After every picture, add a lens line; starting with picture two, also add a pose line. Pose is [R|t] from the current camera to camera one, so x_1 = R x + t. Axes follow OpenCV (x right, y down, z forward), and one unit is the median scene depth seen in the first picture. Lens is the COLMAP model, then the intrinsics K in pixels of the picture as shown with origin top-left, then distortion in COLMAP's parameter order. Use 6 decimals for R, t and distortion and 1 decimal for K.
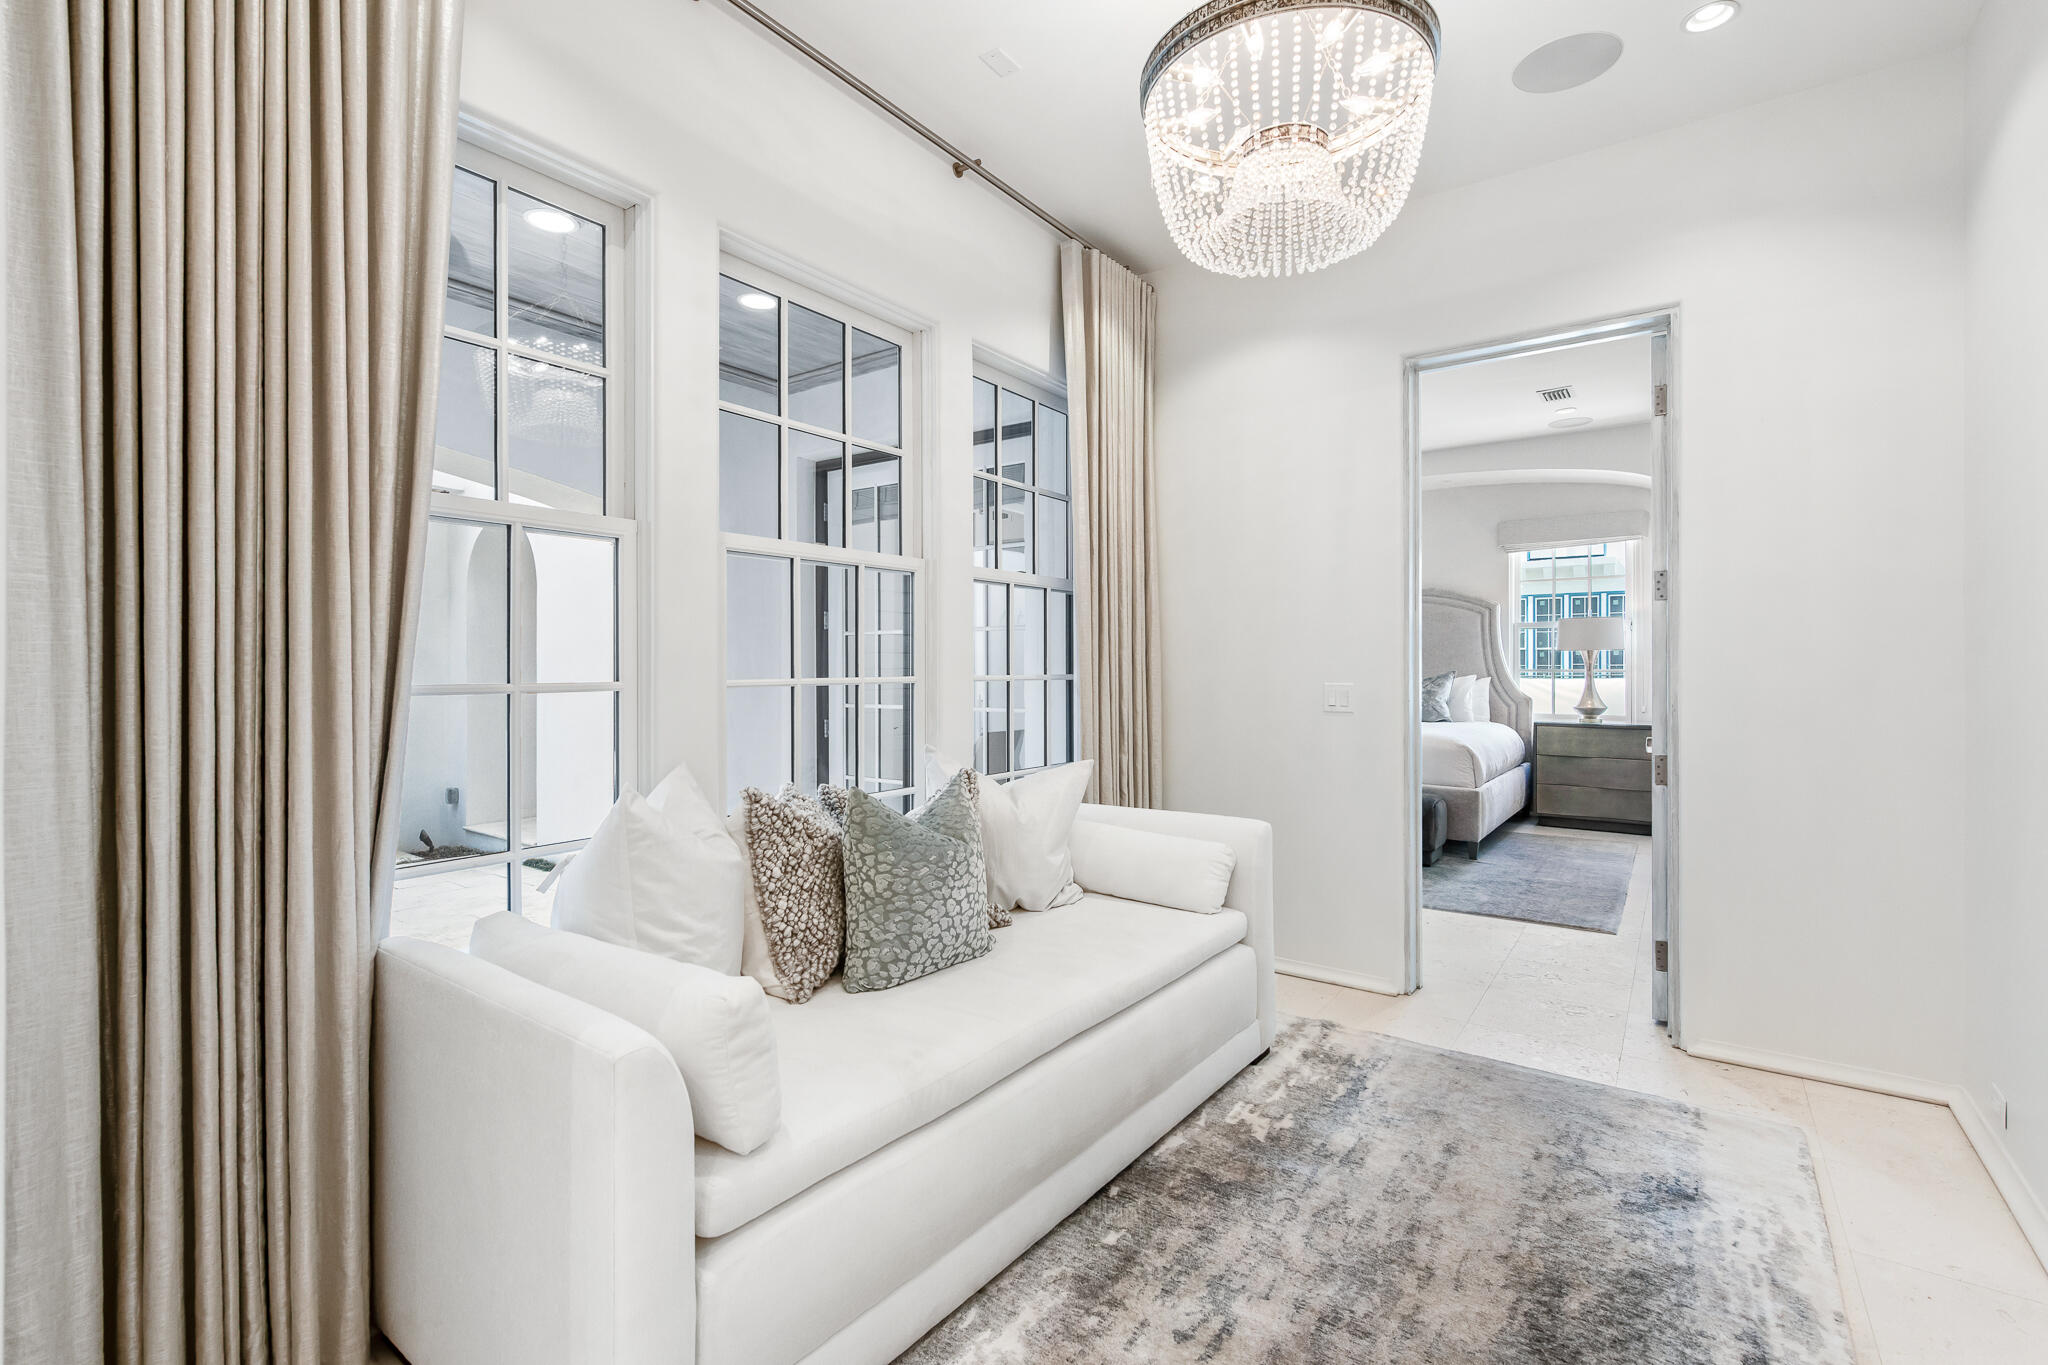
lens RADIAL K [[899.9, 0, 1025.0], [0, 899.9, 674.6], [0, 0, 1]] dist [0.003874, -0.000429]
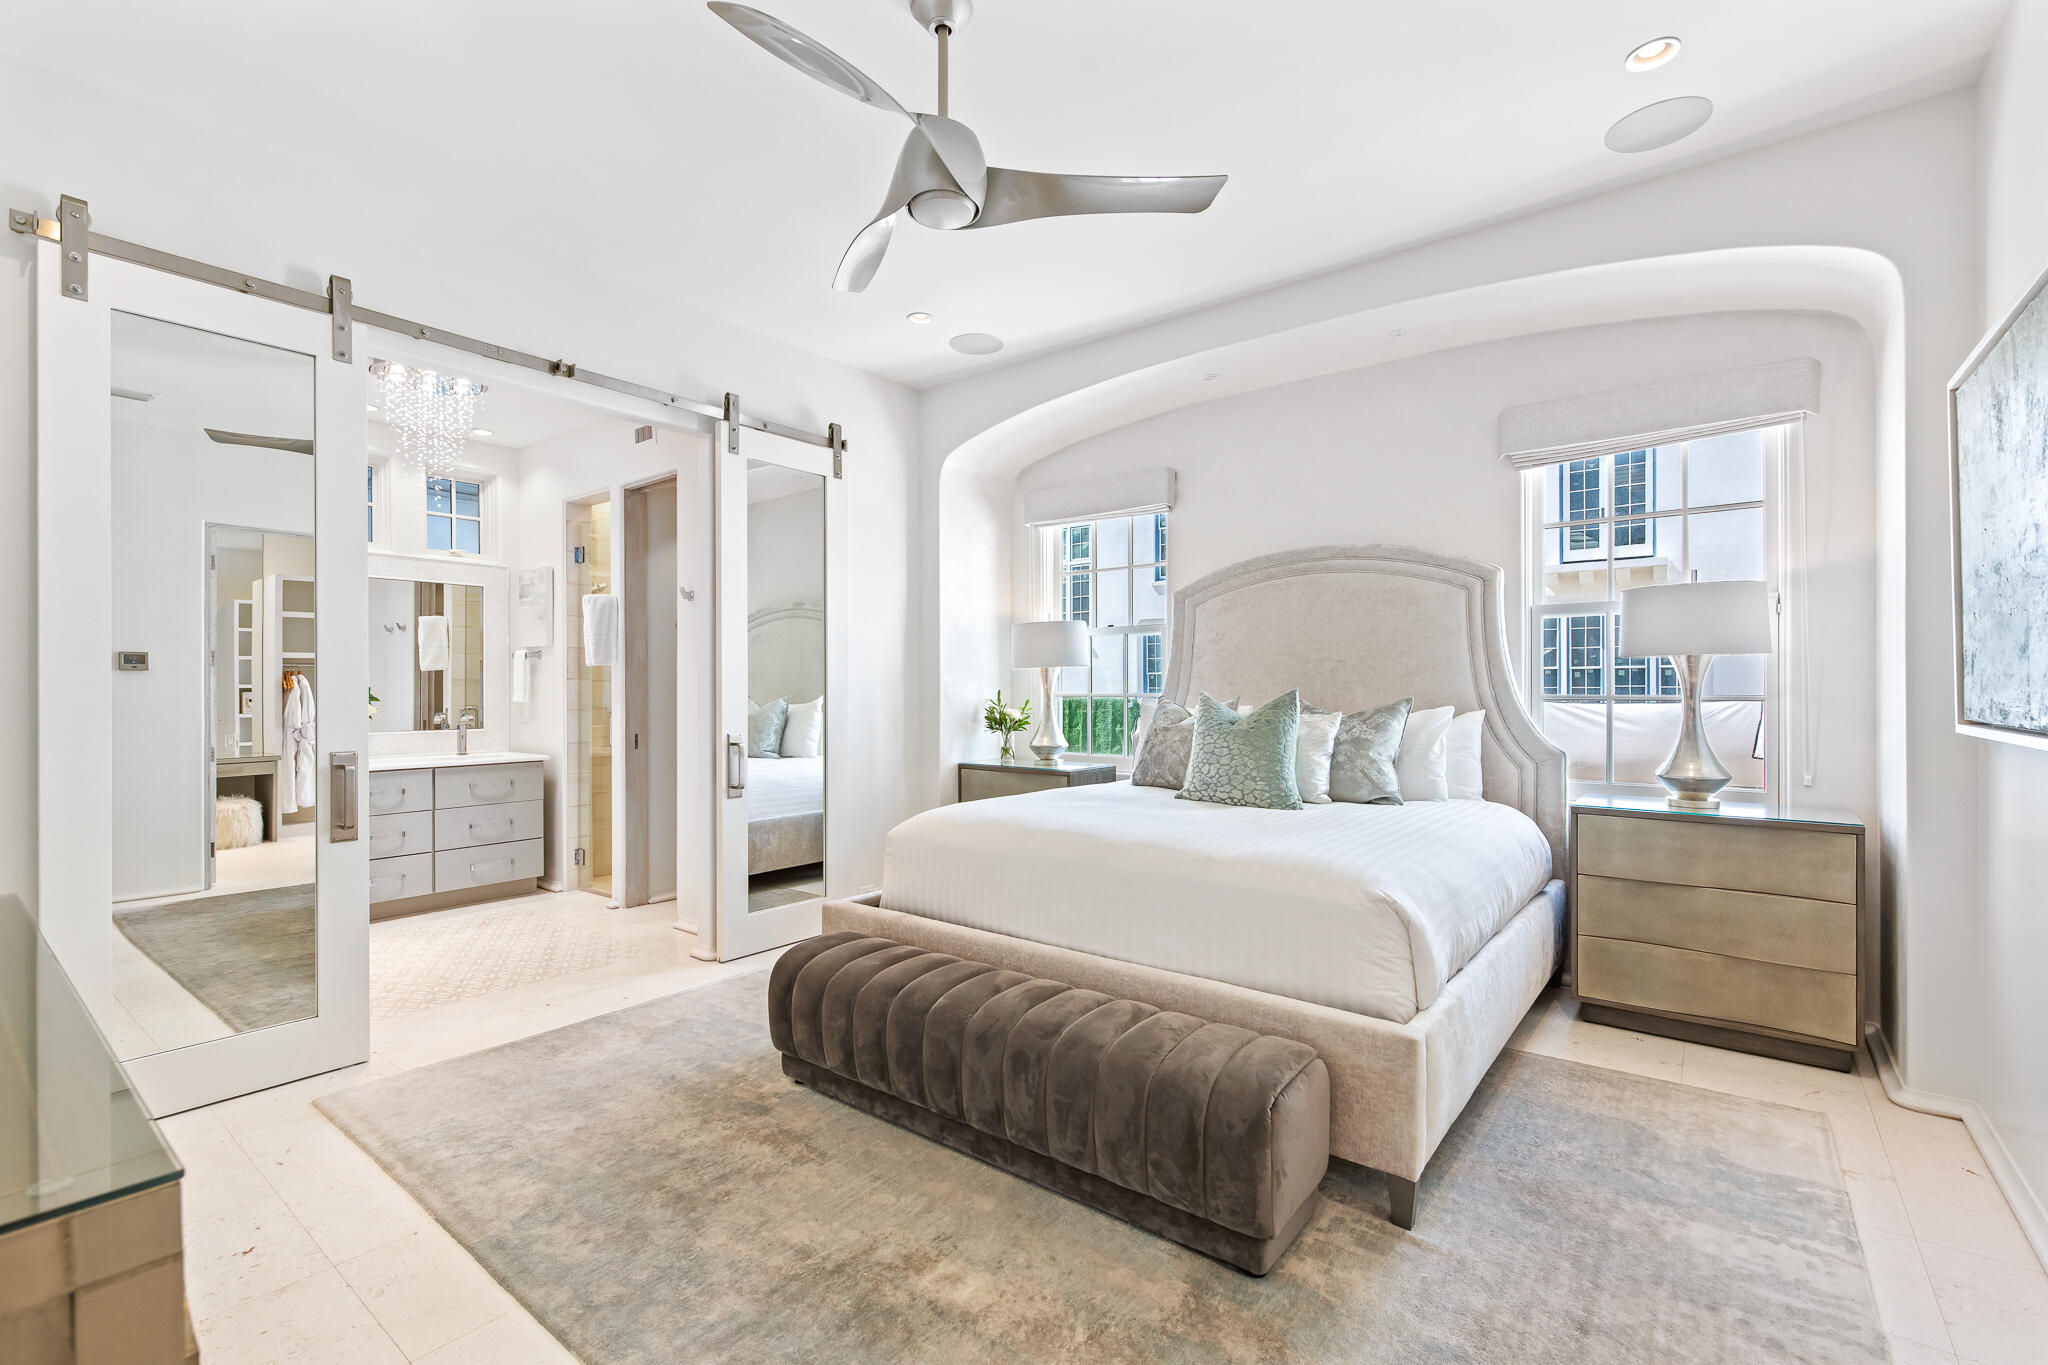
lens RADIAL K [[899.9, 0, 1025.0], [0, 899.9, 690.4], [0, 0, 1]] dist [0.003874, -0.000429]
pose [[0.999620, 0.001809, -0.027500, 0.282064], [-0.001975, 0.999980, -0.005986, -0.005054], [0.027488, 0.006038, 0.999604, 0.502927]]
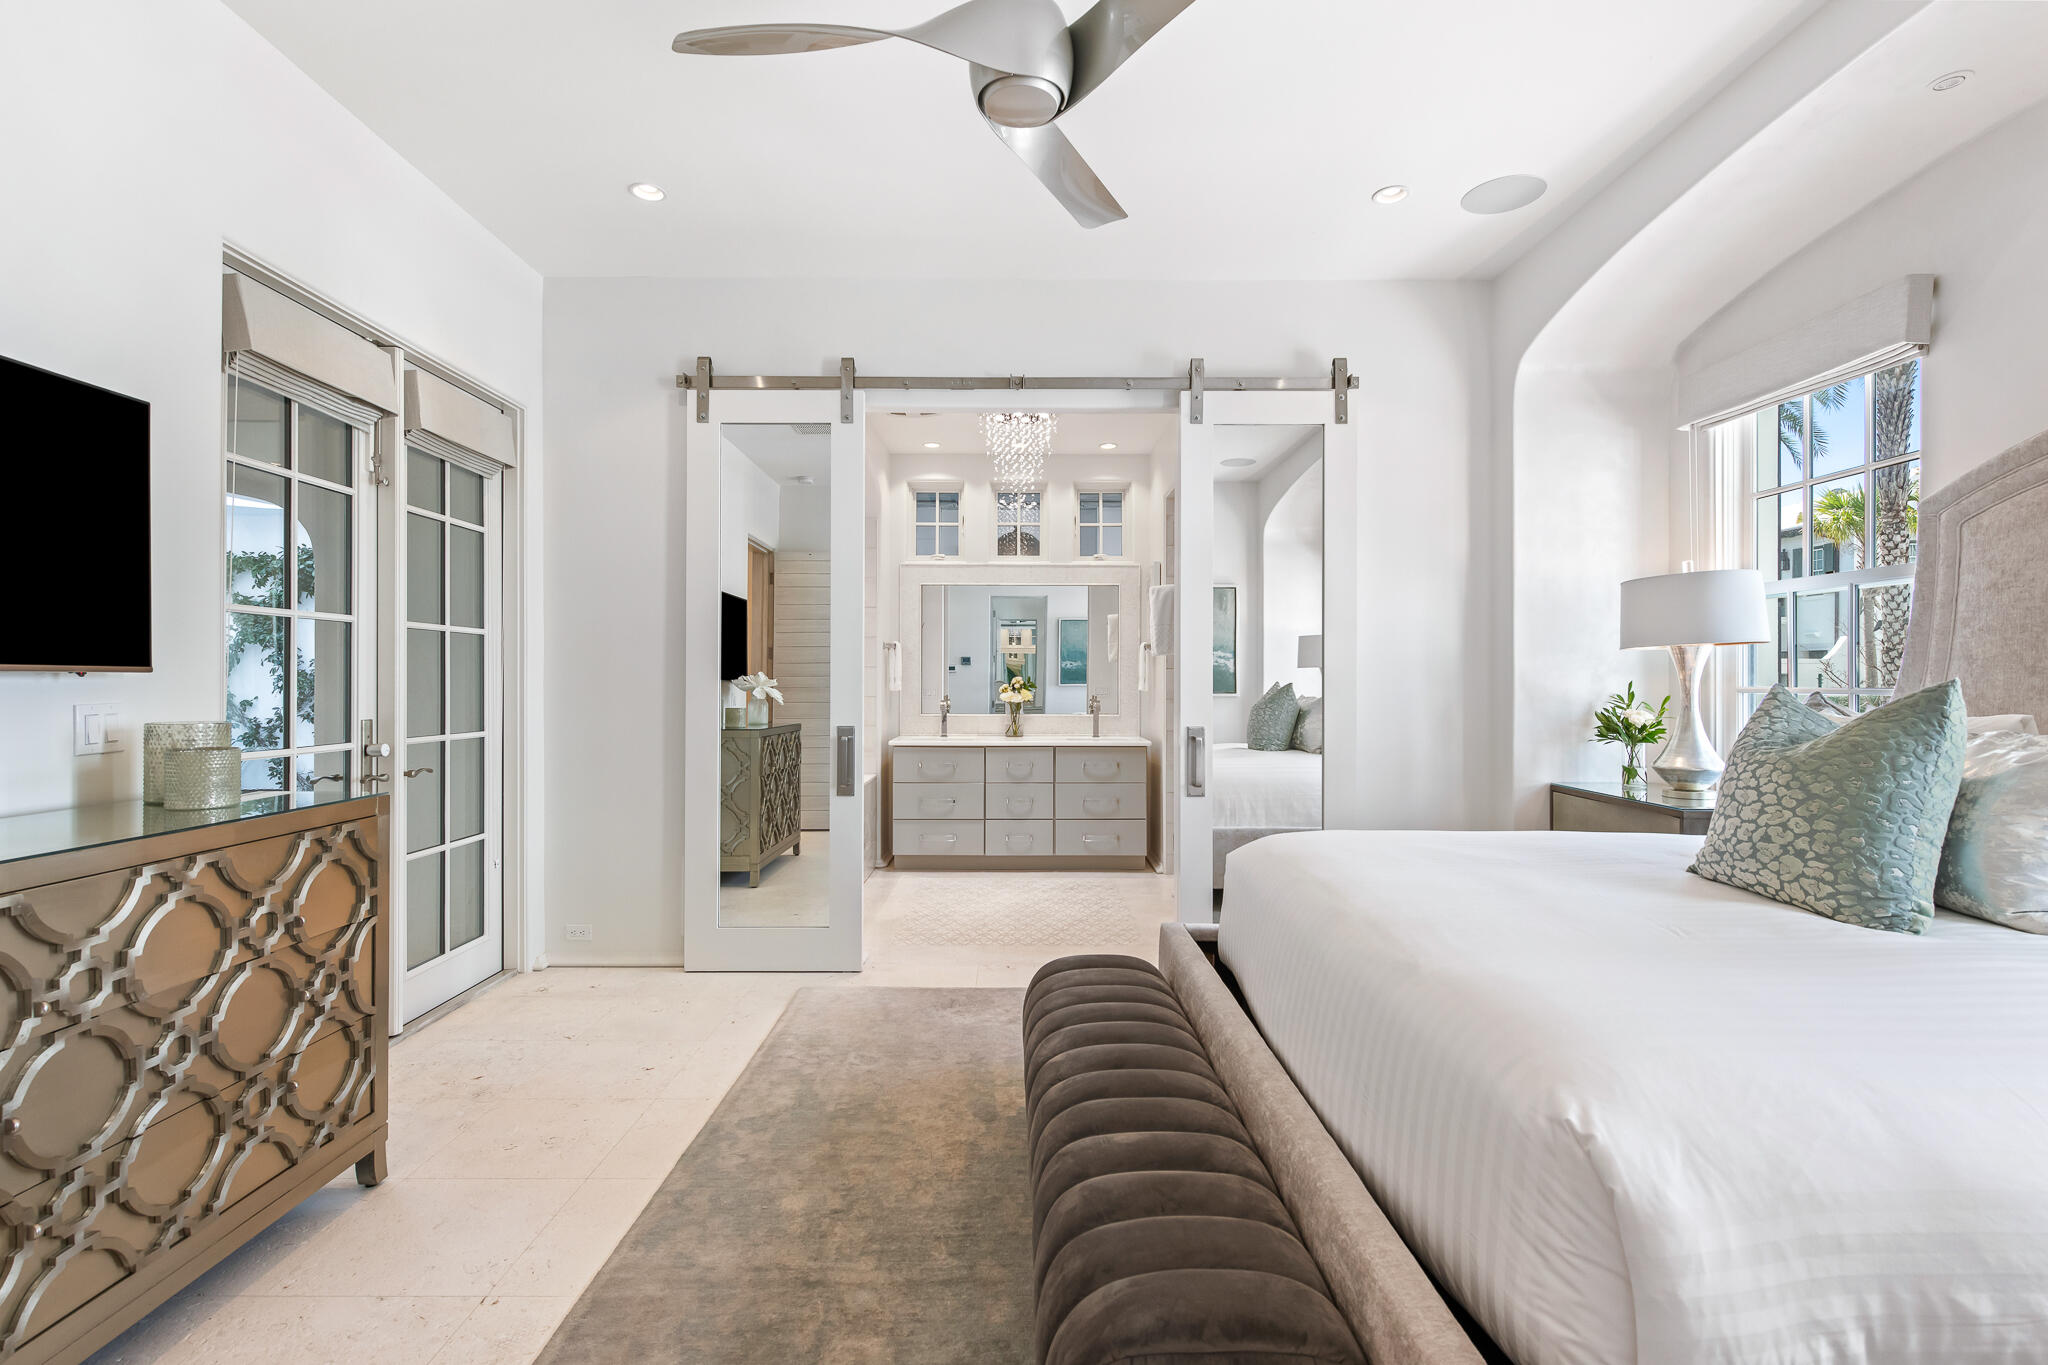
lens RADIAL K [[958.8, 0, 1020.9], [0, 958.8, 678.3], [0, 0, 1]] dist [0.004682, -0.000569]
pose [[0.592832, 0.003960, -0.805316, 0.470830], [-0.010475, 0.999941, -0.002794, -0.006443], [0.805258, 0.010092, 0.592839, 0.651915]]
